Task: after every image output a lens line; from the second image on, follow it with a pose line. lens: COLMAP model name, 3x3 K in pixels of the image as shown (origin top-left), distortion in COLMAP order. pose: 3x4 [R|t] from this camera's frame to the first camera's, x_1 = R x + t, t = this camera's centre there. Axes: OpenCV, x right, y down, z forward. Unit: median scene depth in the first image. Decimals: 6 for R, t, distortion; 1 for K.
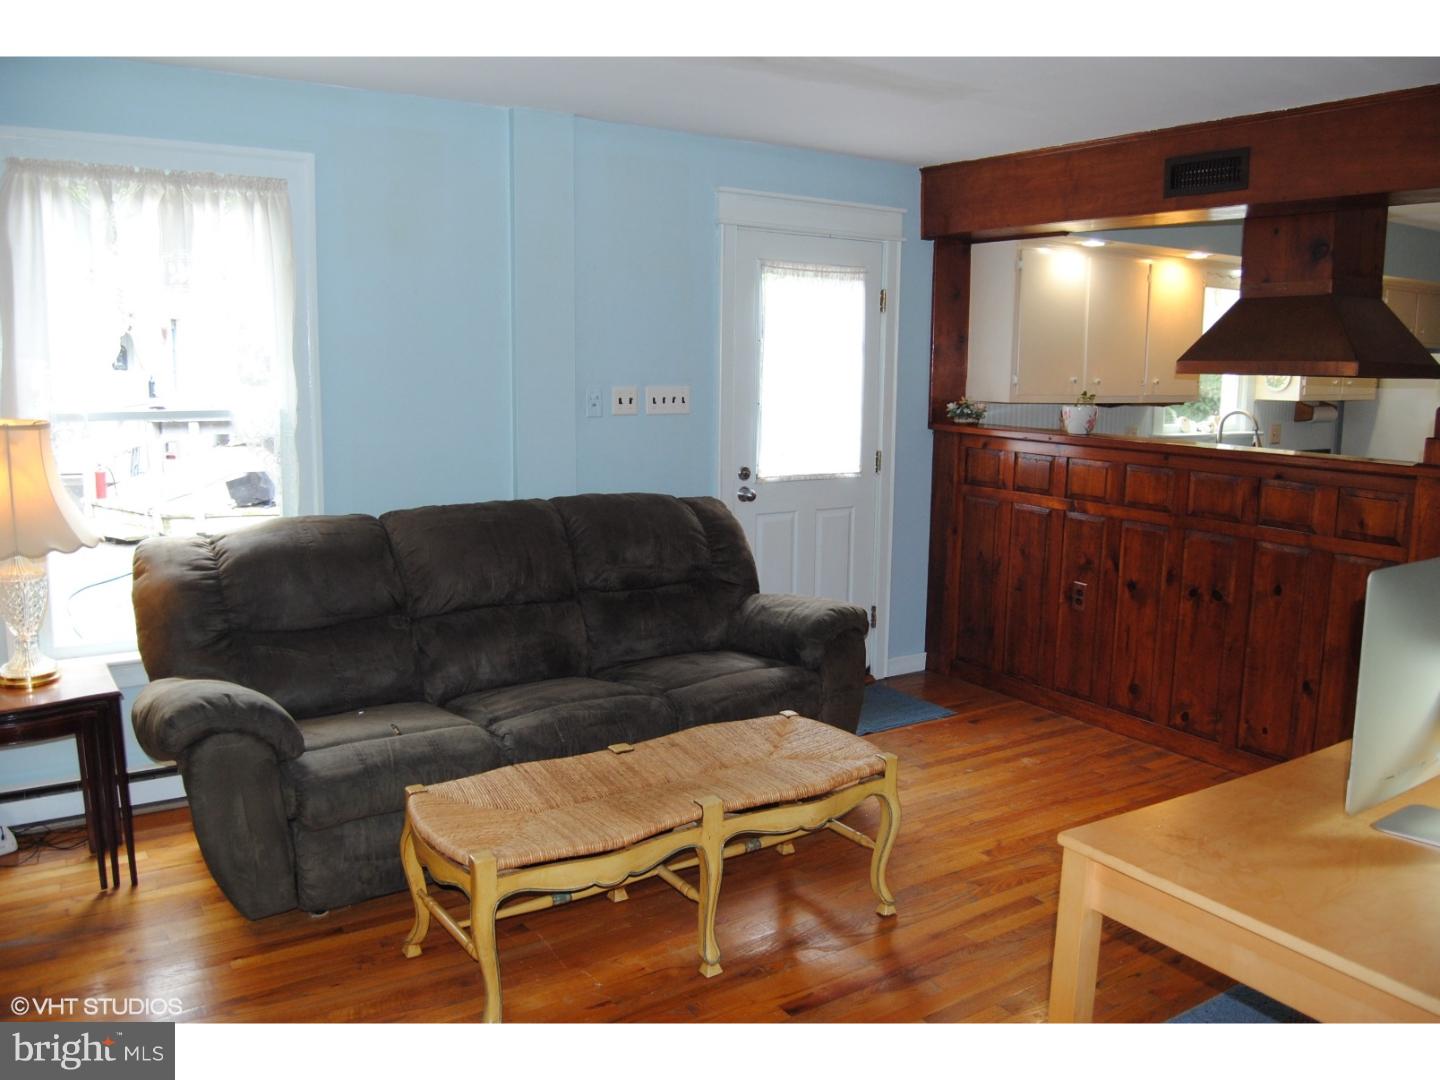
lens RADIAL K [[1160.1, 0, 720.8], [0, 1160.1, 543.8], [0, 0, 1]] dist [-0.080213, 0.023192]
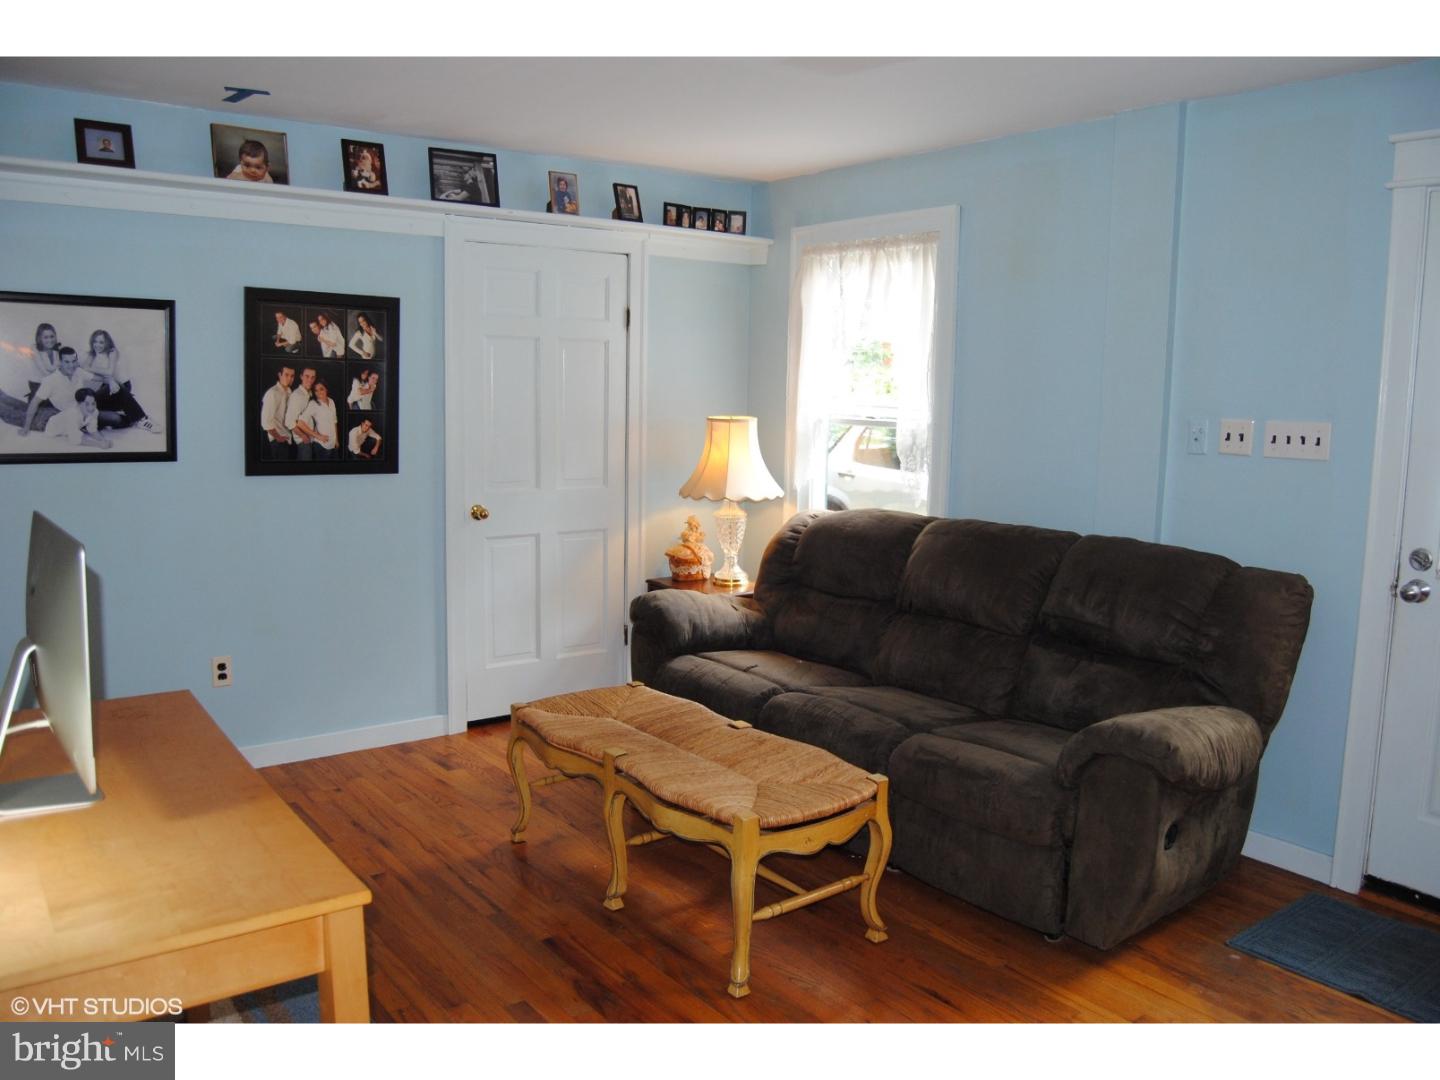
lens RADIAL K [[1160.1, 0, 719.4], [0, 1160.1, 534.5], [0, 0, 1]] dist [-0.080213, 0.023192]
pose [[0.056793, 0.121940, -0.990911, 0.634909], [-0.172084, 0.978854, 0.110594, -0.077307], [0.983444, 0.164239, 0.076576, 0.556800]]
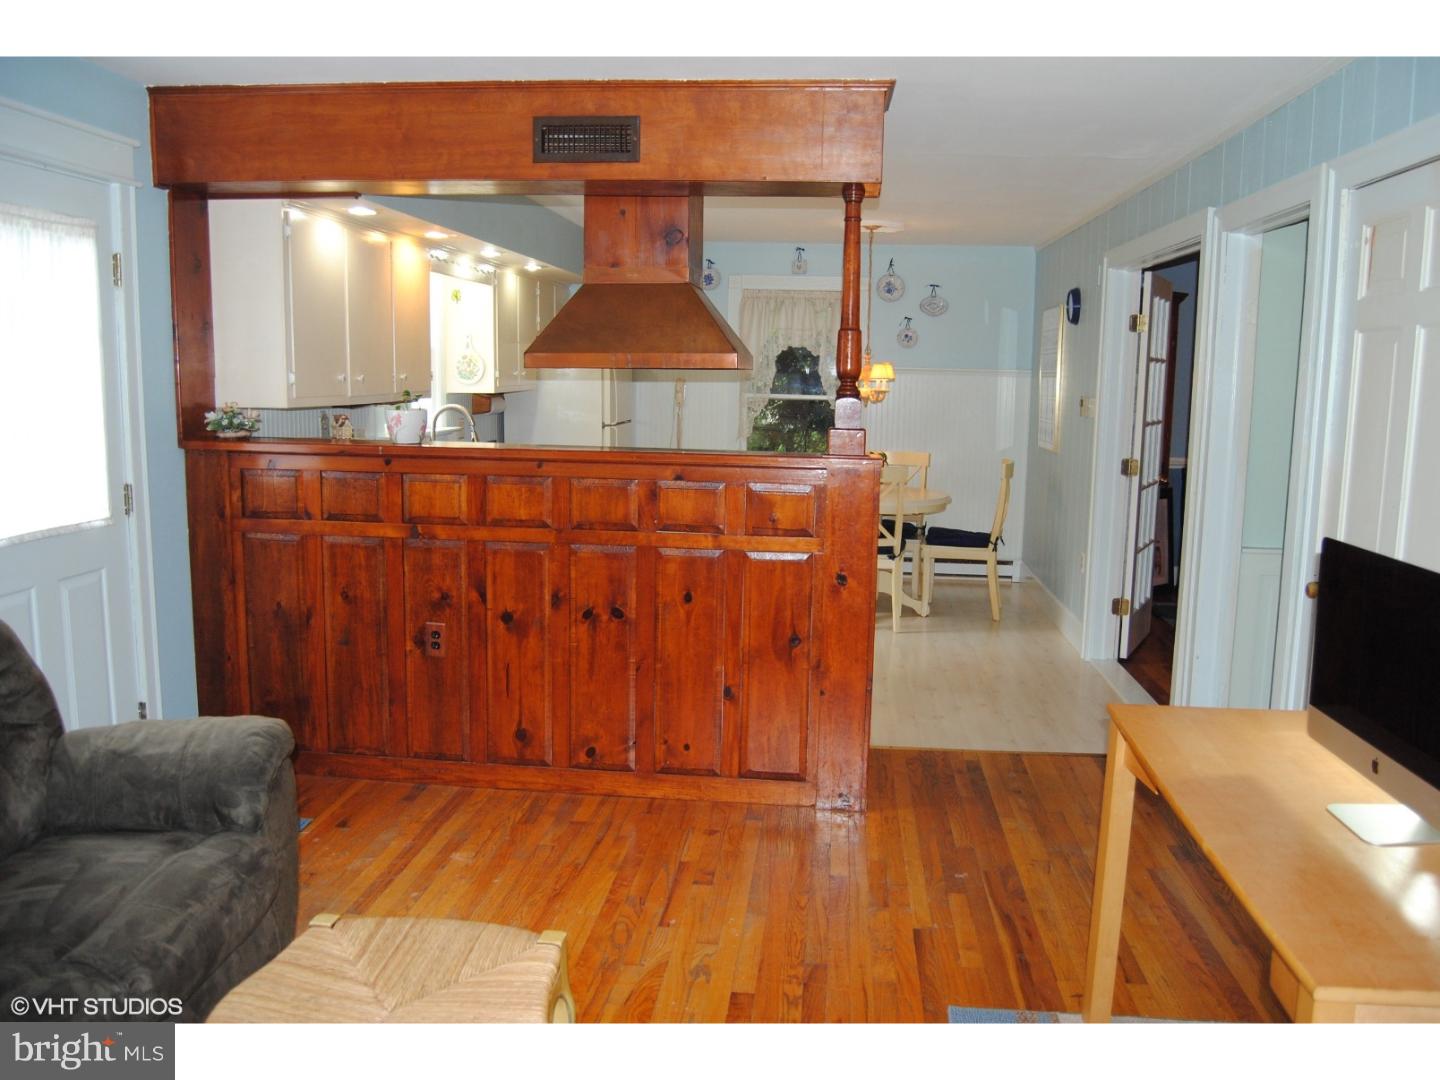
lens RADIAL K [[1160.1, 0, 725.2], [0, 1160.1, 534.9], [0, 0, 1]] dist [-0.080213, 0.023192]
pose [[0.623721, -0.115907, 0.773005, -0.197203], [0.114179, 0.991847, 0.056592, -0.053667], [-0.773262, 0.052963, 0.631870, 0.325151]]
